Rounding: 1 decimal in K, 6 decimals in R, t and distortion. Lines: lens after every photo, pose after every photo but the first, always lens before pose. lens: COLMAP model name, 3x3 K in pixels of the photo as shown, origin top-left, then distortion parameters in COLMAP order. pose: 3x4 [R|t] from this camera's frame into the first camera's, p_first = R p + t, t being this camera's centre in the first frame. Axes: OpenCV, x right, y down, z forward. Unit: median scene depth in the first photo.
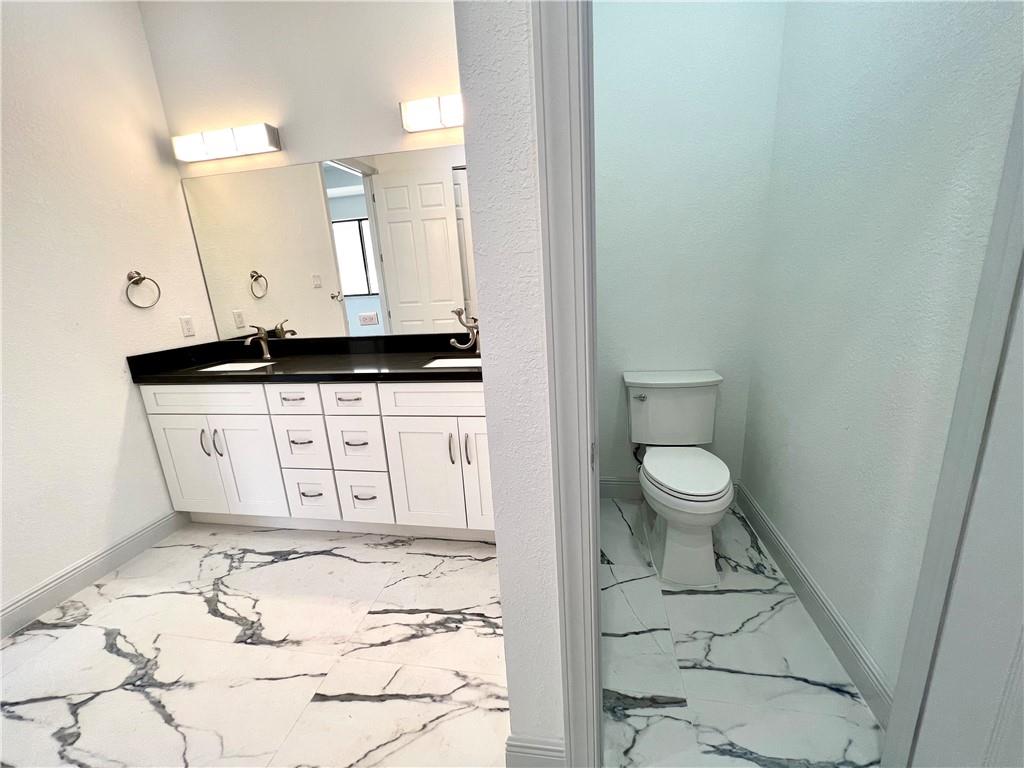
lens RADIAL K [[412.1, 0, 516.8], [0, 412.1, 379.8], [0, 0, 1]] dist [-0.000715, -0.000124]
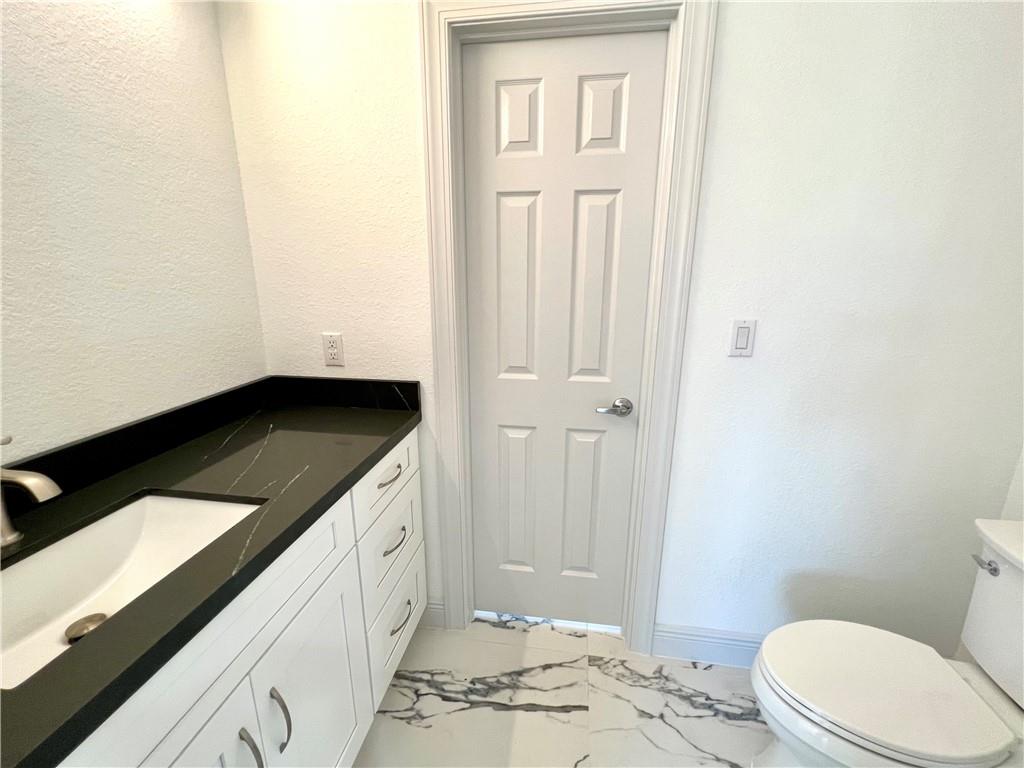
lens RADIAL K [[412.1, 0, 514.1], [0, 412.1, 384.2], [0, 0, 1]] dist [-0.000715, -0.000124]
pose [[-0.998103, 0.059959, -0.014009, -0.257755], [0.046492, 0.883026, 0.467016, -0.384868], [0.040372, 0.465479, -0.884138, 1.482390]]
